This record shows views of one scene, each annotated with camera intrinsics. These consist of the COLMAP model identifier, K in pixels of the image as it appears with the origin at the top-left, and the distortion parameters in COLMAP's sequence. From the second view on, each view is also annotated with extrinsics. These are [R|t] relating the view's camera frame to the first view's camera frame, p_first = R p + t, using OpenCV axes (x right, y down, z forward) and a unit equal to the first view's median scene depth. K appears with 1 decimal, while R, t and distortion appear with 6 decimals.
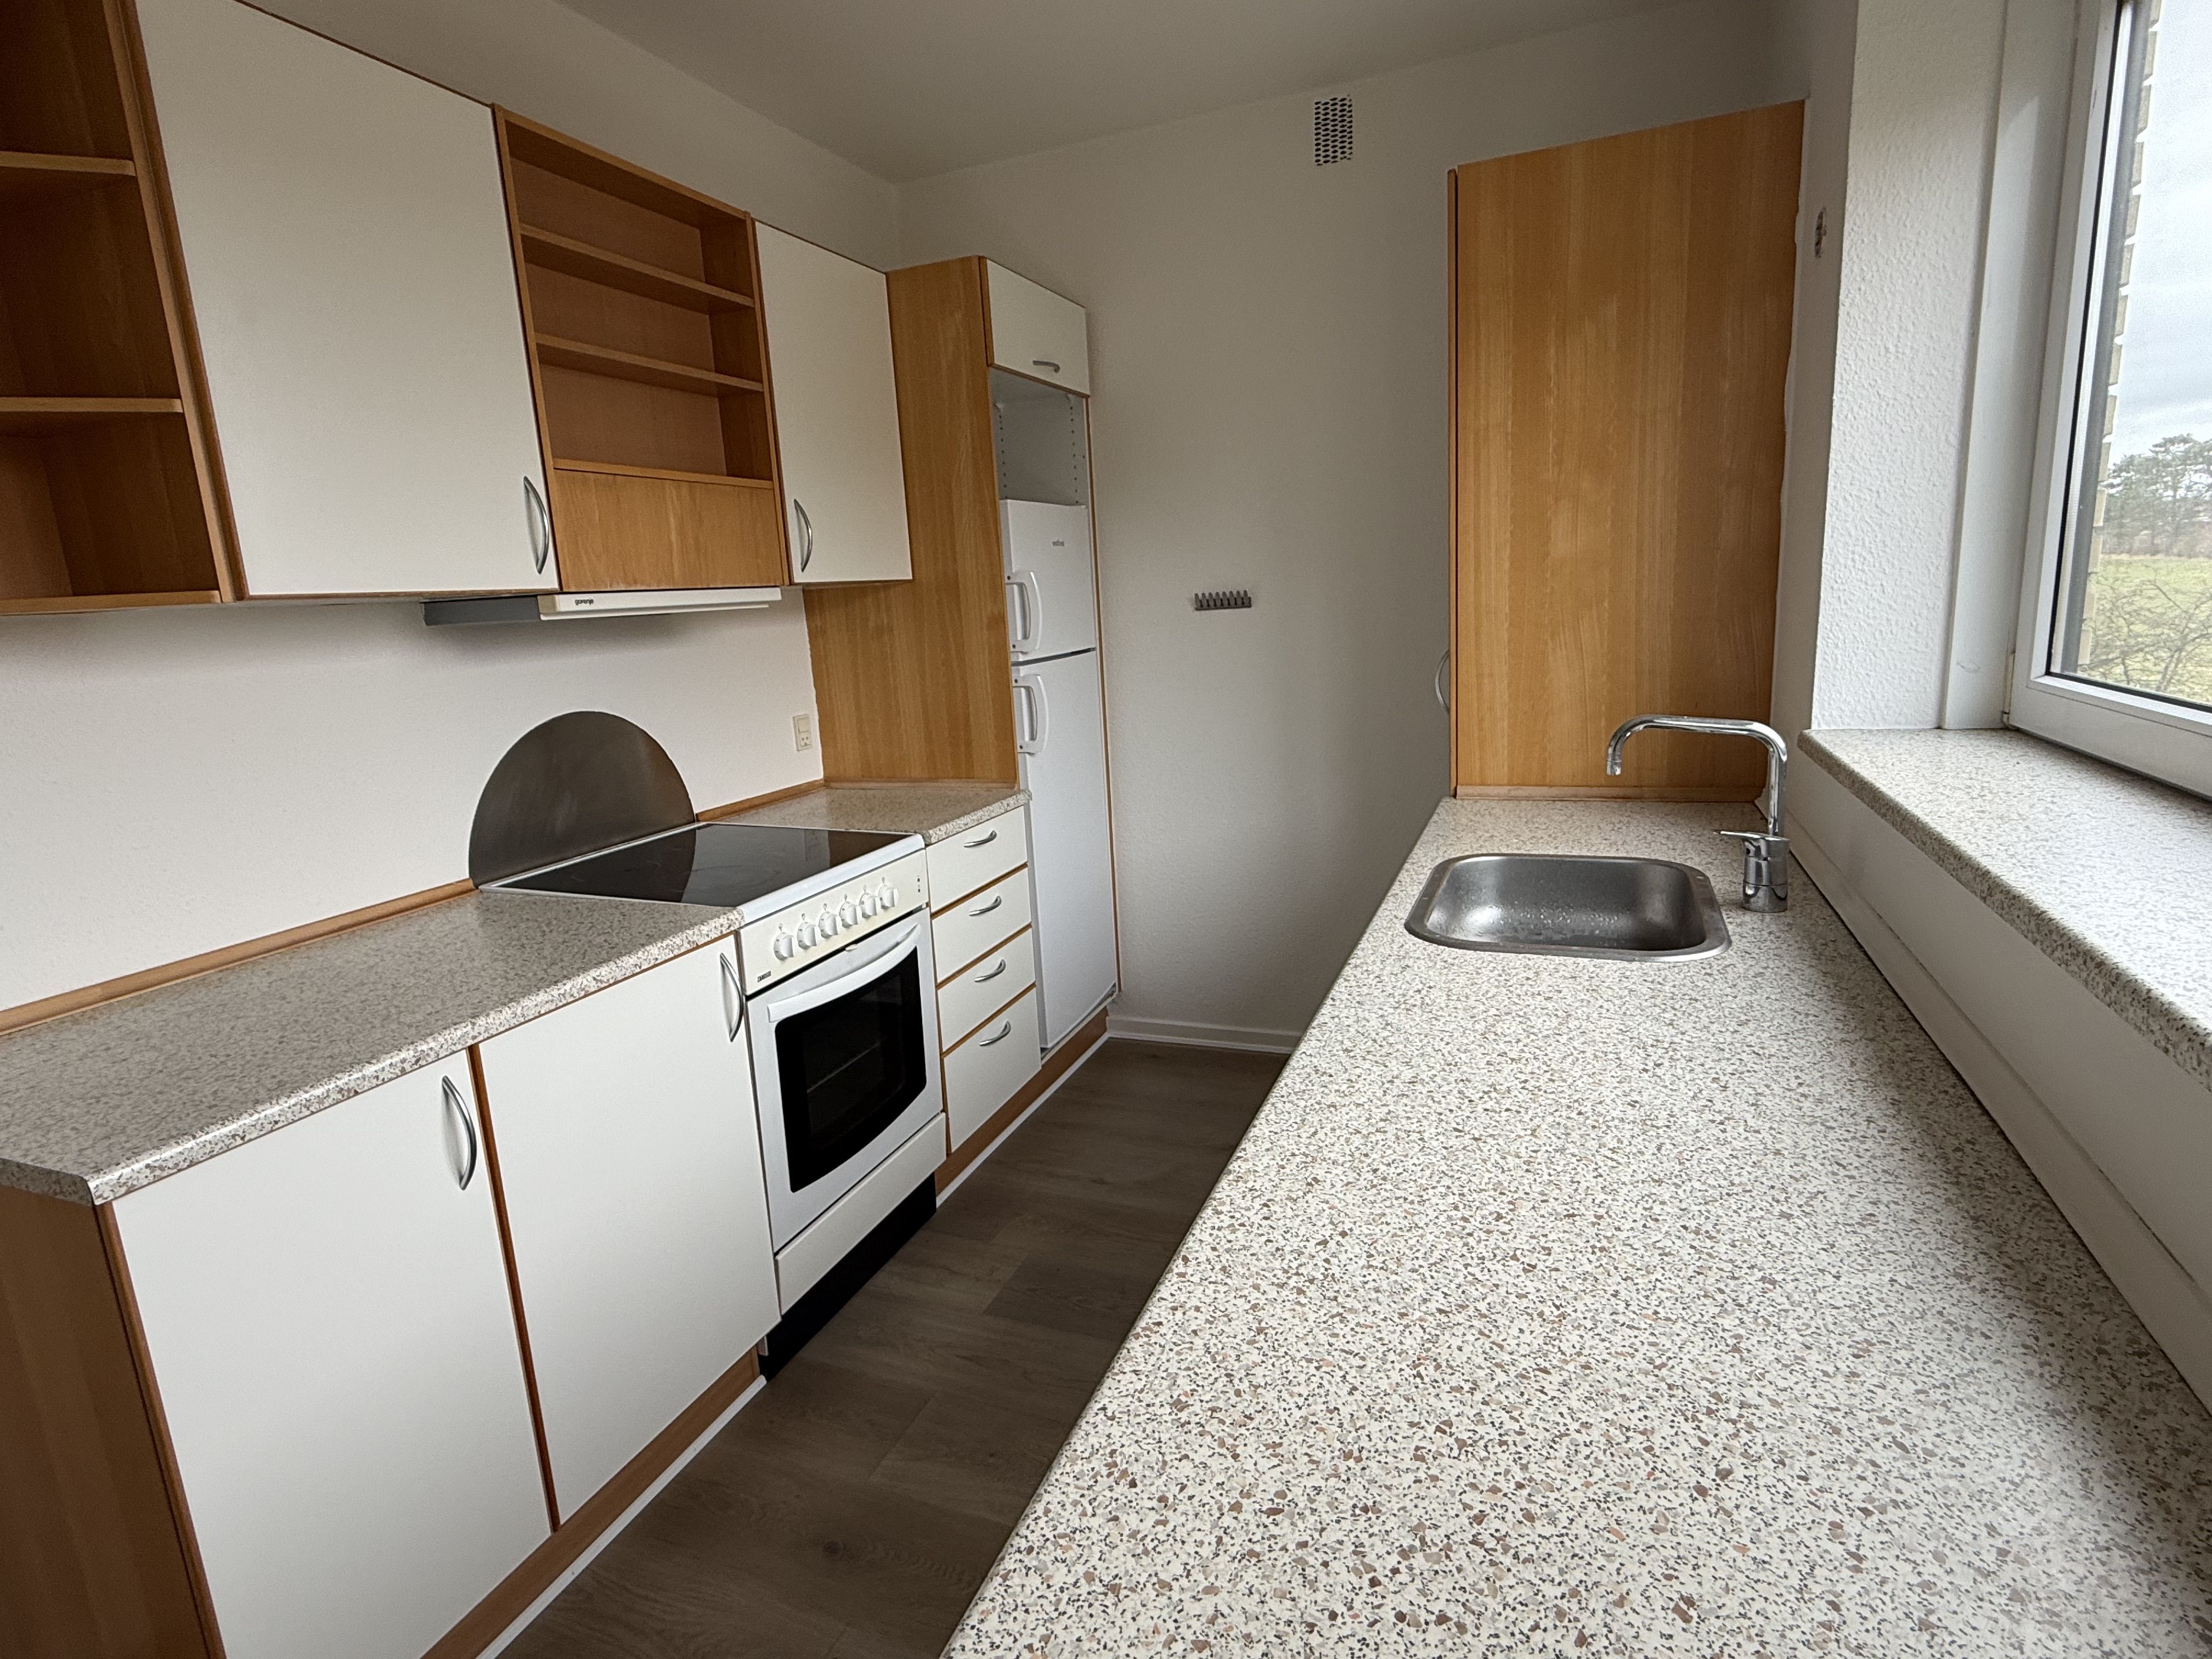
lens RADIAL K [[1153.0, 0, 1087.0], [0, 1153.0, 825.2], [0, 0, 1]] dist [0.004207, -0.001083]
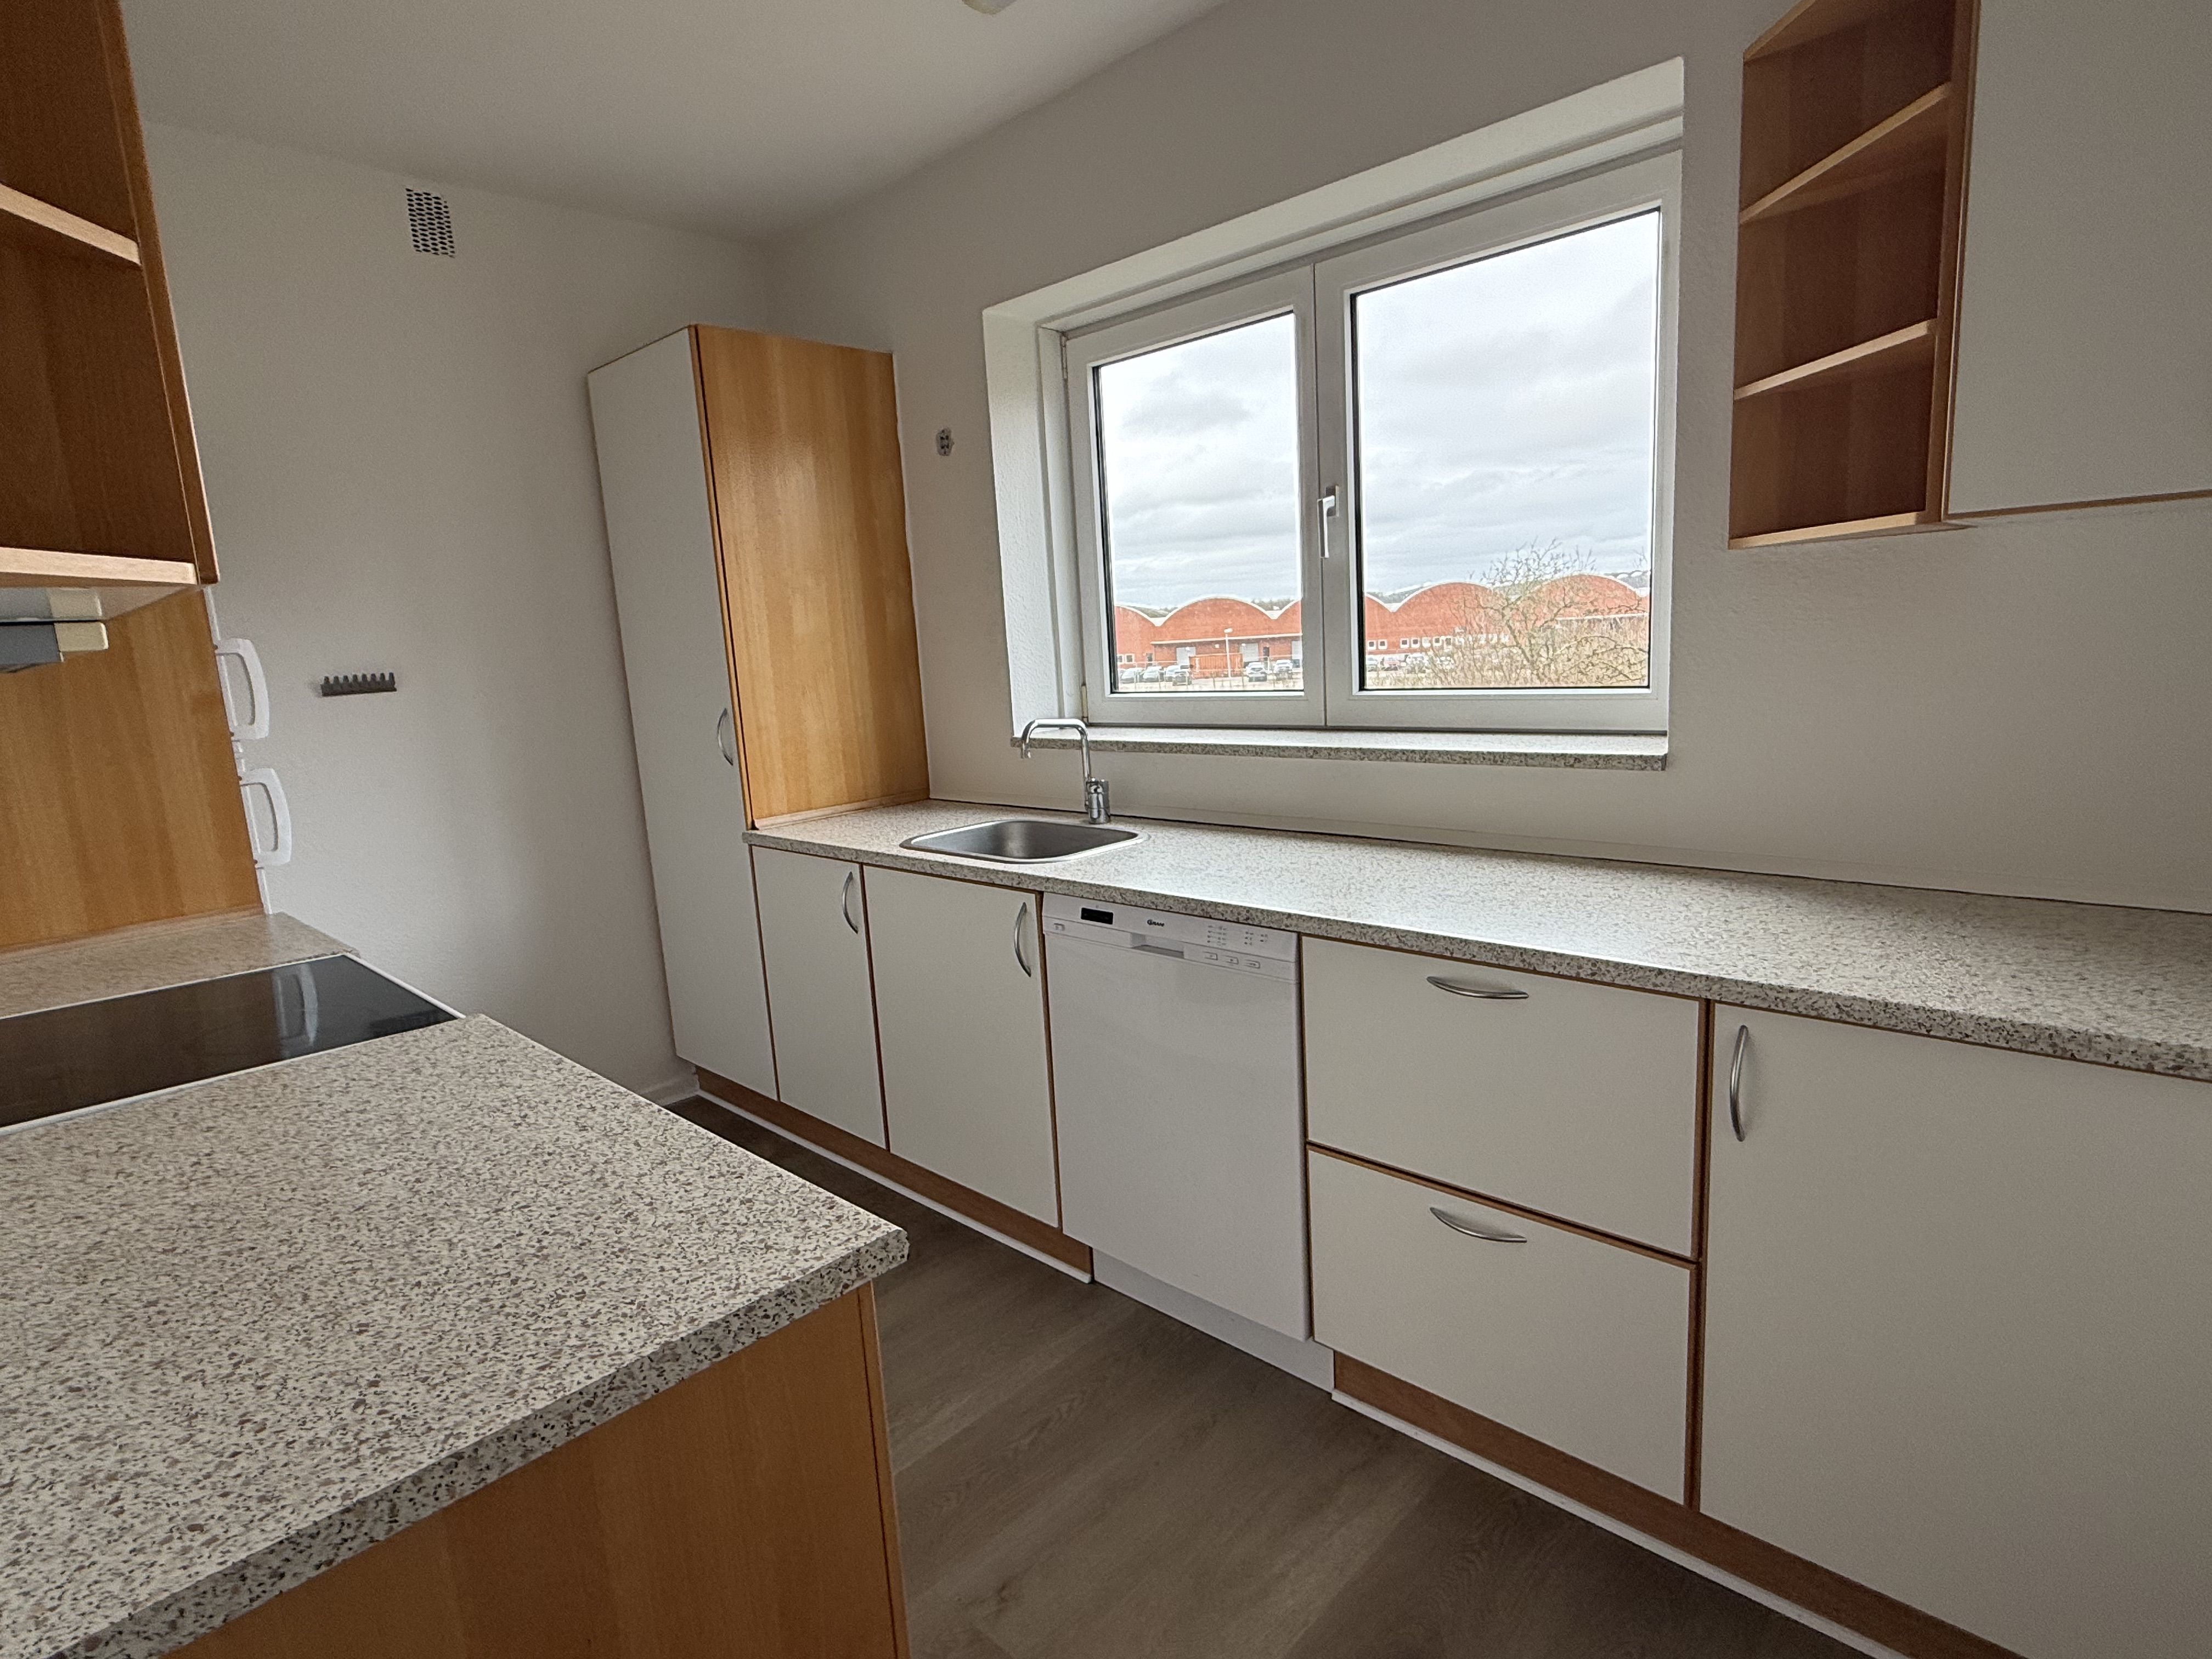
lens RADIAL K [[1153.0, 0, 1101.2], [0, 1153.0, 832.1], [0, 0, 1]] dist [0.004207, -0.001083]
pose [[0.365634, -0.122465, 0.922667, -0.775679], [0.220997, 0.974380, 0.041752, 0.009415], [-0.904142, 0.188641, 0.383331, 0.243455]]
